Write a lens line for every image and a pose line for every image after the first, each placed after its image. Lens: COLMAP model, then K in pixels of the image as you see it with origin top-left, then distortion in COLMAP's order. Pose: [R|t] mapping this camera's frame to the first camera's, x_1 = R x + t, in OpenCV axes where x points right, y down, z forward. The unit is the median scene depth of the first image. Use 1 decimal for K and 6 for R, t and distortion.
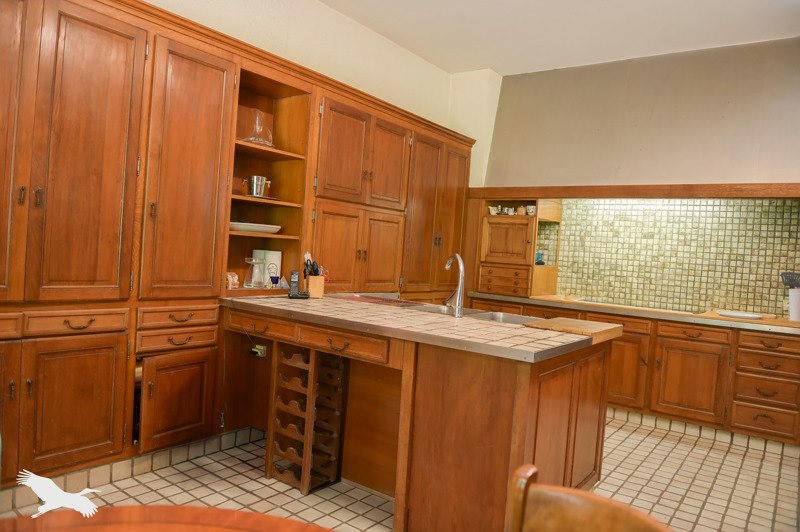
lens RADIAL K [[557.7, 0, 400.0], [0, 557.7, 266.0], [0, 0, 1]] dist [0.002060, 0.000868]
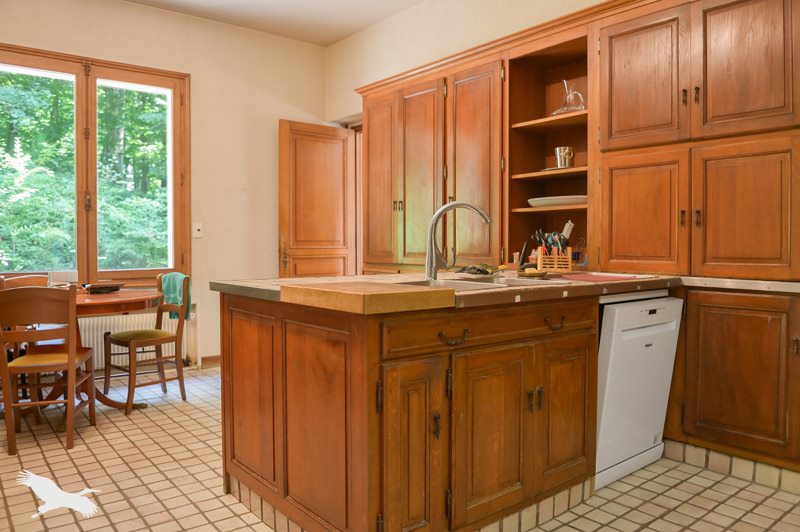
lens RADIAL K [[599.1, 0, 400.0], [0, 599.1, 266.0], [0, 0, 1]] dist [-0.001189, -0.000574]
pose [[-0.248748, -0.026960, -0.968193, 0.817608], [-0.039547, 0.999062, -0.017659, 0.074176], [0.967761, 0.033896, -0.249581, 0.998260]]
